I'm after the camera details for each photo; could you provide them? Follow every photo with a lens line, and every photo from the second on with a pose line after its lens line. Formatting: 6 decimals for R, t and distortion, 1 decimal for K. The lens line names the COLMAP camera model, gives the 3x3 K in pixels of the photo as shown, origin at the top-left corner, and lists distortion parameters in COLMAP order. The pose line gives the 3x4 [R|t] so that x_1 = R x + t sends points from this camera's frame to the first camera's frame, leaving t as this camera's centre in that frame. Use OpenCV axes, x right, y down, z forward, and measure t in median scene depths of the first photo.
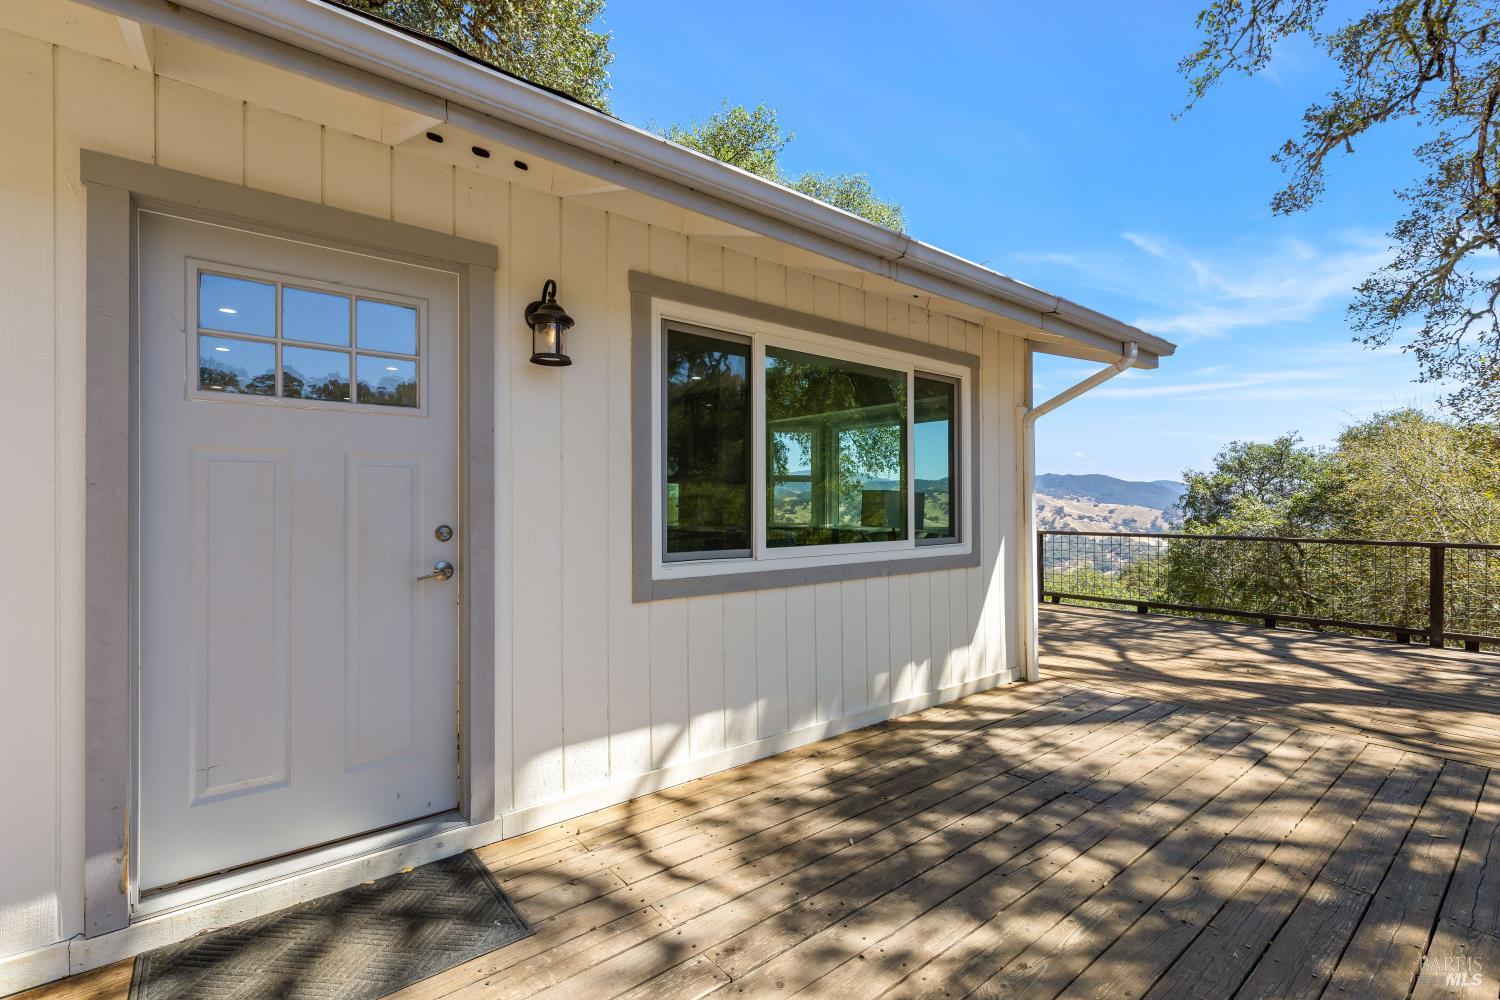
lens RADIAL K [[679.9, 0, 756.0], [0, 679.9, 465.3], [0, 0, 1]] dist [0.003684, 0.000491]
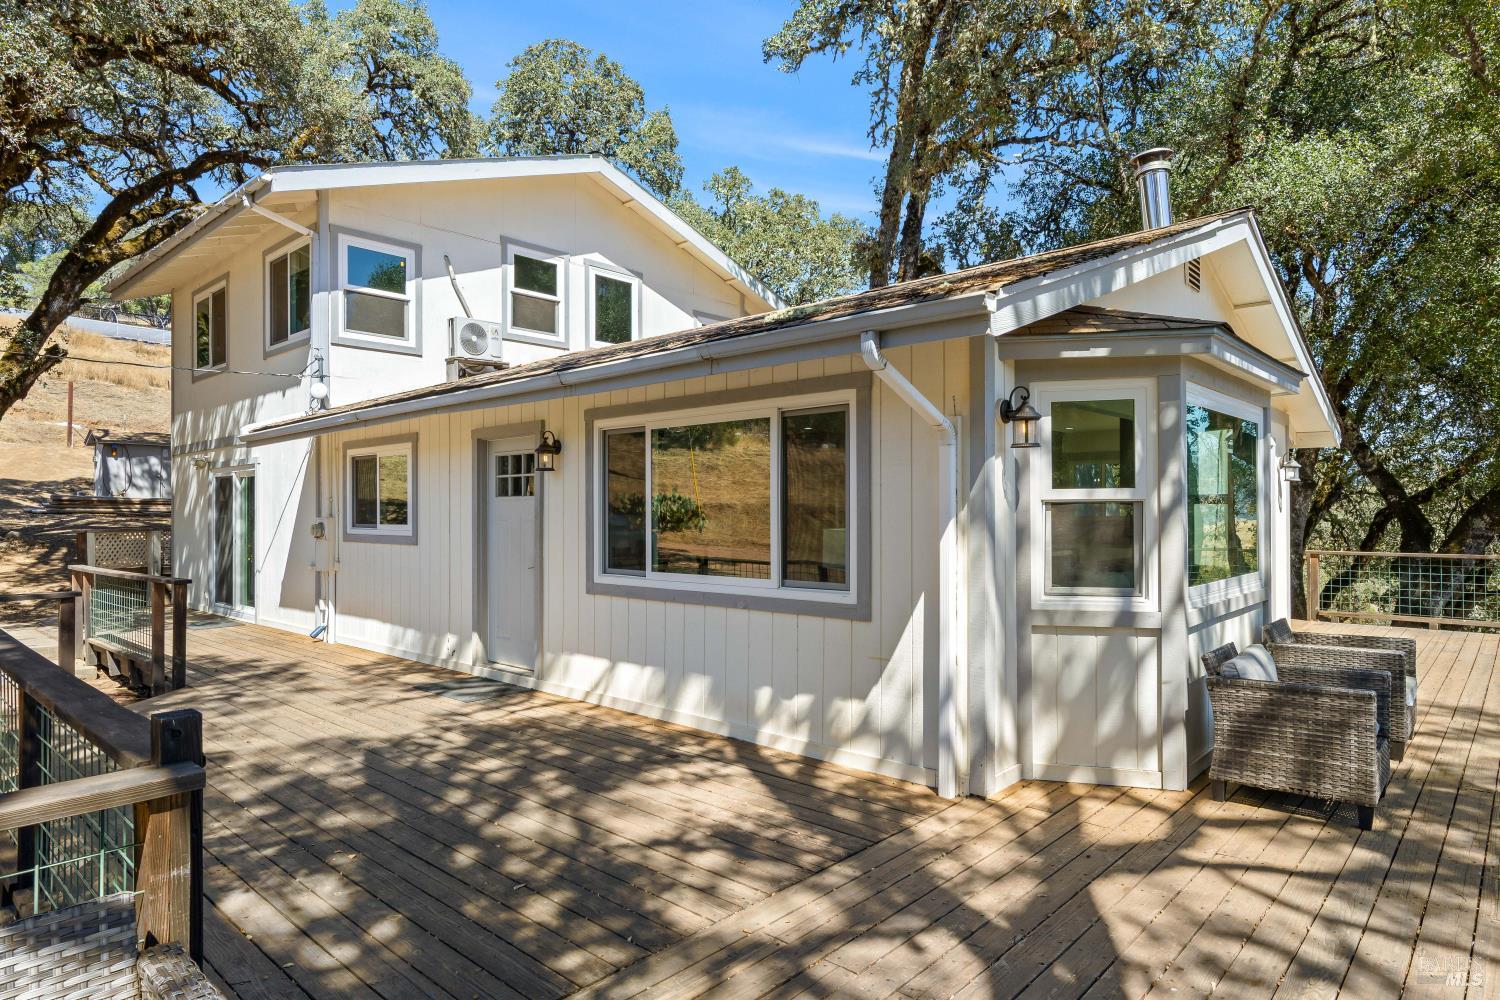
lens RADIAL K [[861.2, 0, 750.6], [0, 861.2, 506.8], [0, 0, 1]] dist [-0.002753, -0.000055]
pose [[0.136115, -0.011106, -0.990631, 1.850168], [0.056955, 0.998371, -0.003367, 0.002536], [0.989055, -0.055963, 0.136526, 0.962133]]
